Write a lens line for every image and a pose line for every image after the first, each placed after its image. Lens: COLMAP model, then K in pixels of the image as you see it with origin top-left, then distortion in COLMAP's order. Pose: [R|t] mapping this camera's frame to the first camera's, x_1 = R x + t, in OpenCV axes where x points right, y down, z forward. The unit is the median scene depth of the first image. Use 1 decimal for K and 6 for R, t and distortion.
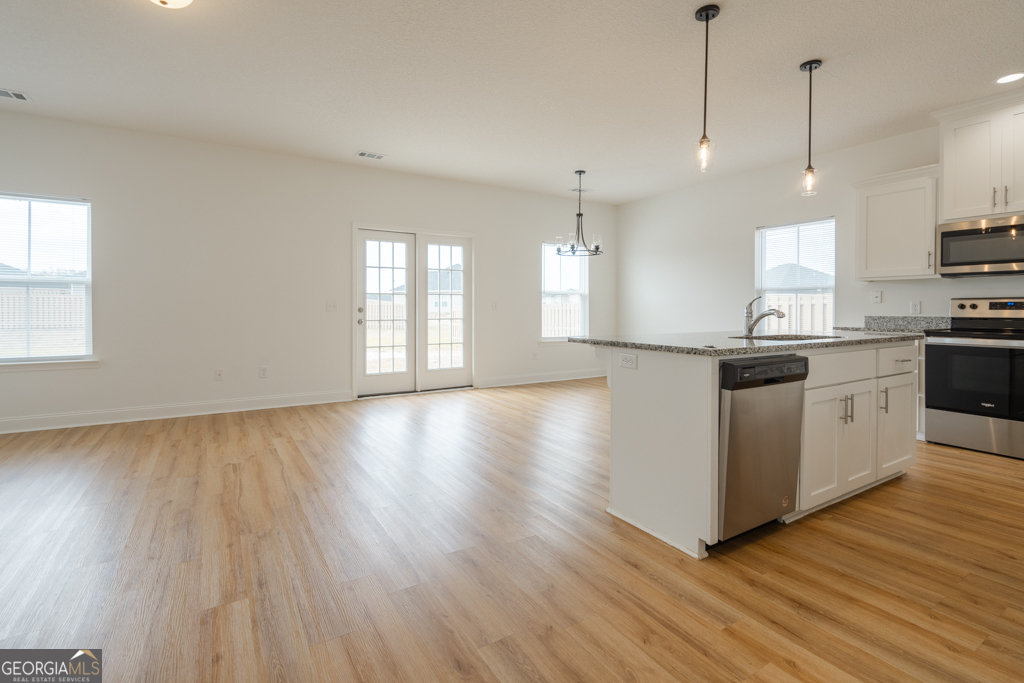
lens RADIAL K [[477.6, 0, 514.9], [0, 477.6, 306.1], [0, 0, 1]] dist [0.000190, -0.000166]
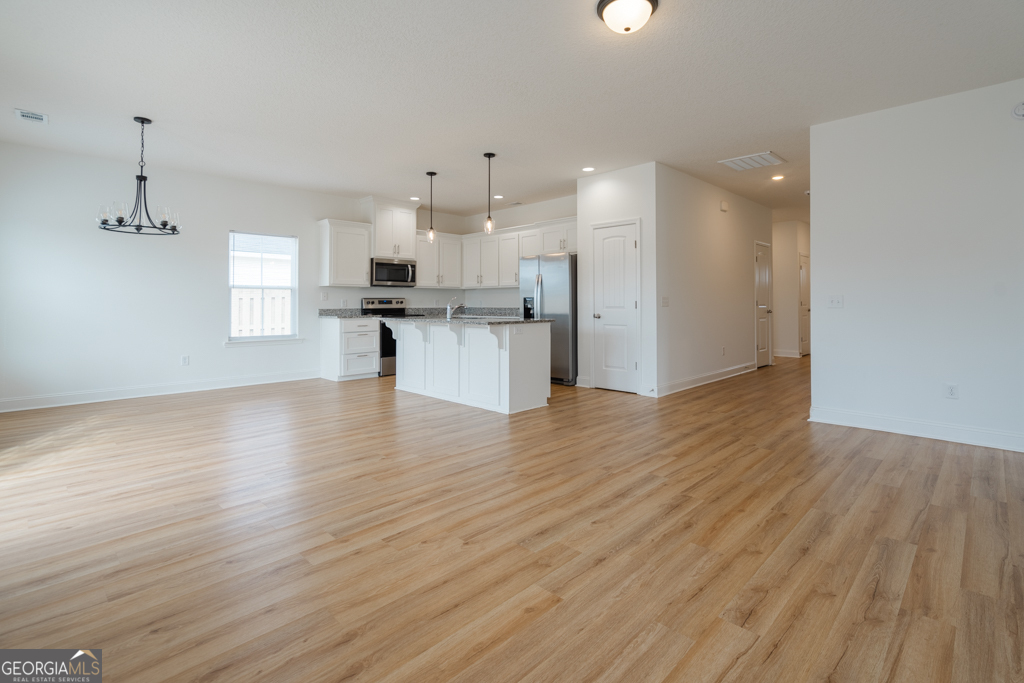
lens RADIAL K [[477.6, 0, 514.9], [0, 477.6, 306.1], [0, 0, 1]] dist [0.000190, -0.000166]
pose [[-0.220872, -0.008359, 0.975267, -0.748108], [0.000586, 0.999962, 0.008704, -0.001526], [-0.975303, 0.002494, -0.220859, 0.645258]]
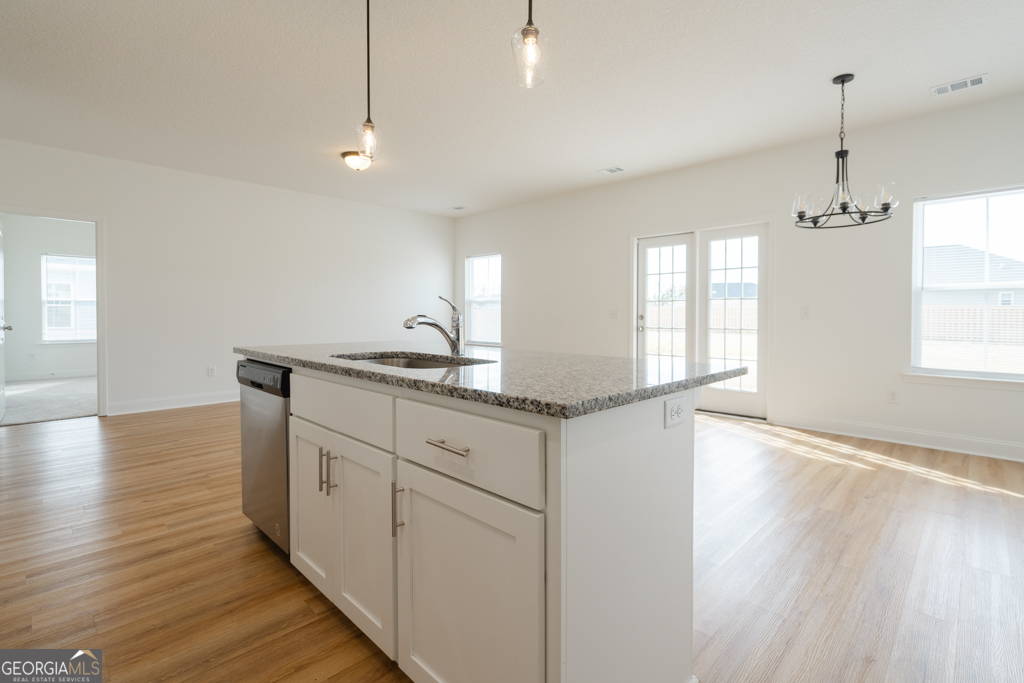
lens RADIAL K [[479.5, 0, 525.5], [0, 479.5, 316.3], [0, 0, 1]] dist [-0.014754, 0.000768]
pose [[0.244648, 0.001970, -0.969610, 0.644306], [0.002489, 0.999993, 0.002659, 0.004420], [0.969609, -0.003064, 0.244642, 0.516418]]
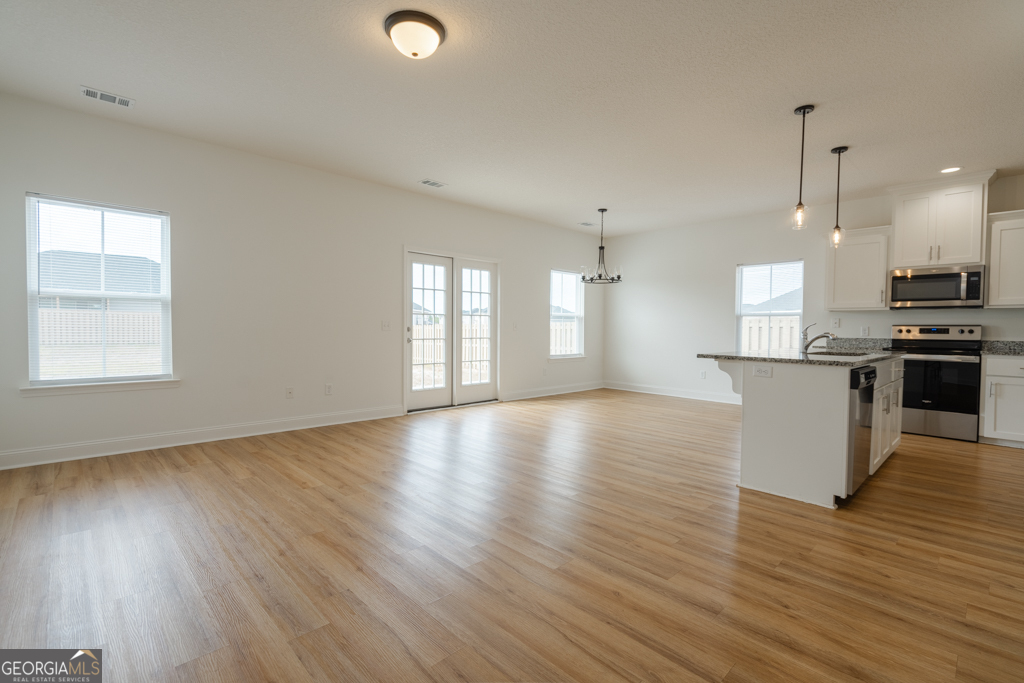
lens RADIAL K [[466.4, 0, 517.9], [0, 466.4, 335.0], [0, 0, 1]] dist [0.000744, 0.000337]
pose [[0.977104, 0.005694, 0.212687, -0.315162], [-0.010289, 0.999737, 0.020504, -0.002906], [-0.212514, -0.022222, 0.976905, -0.054929]]
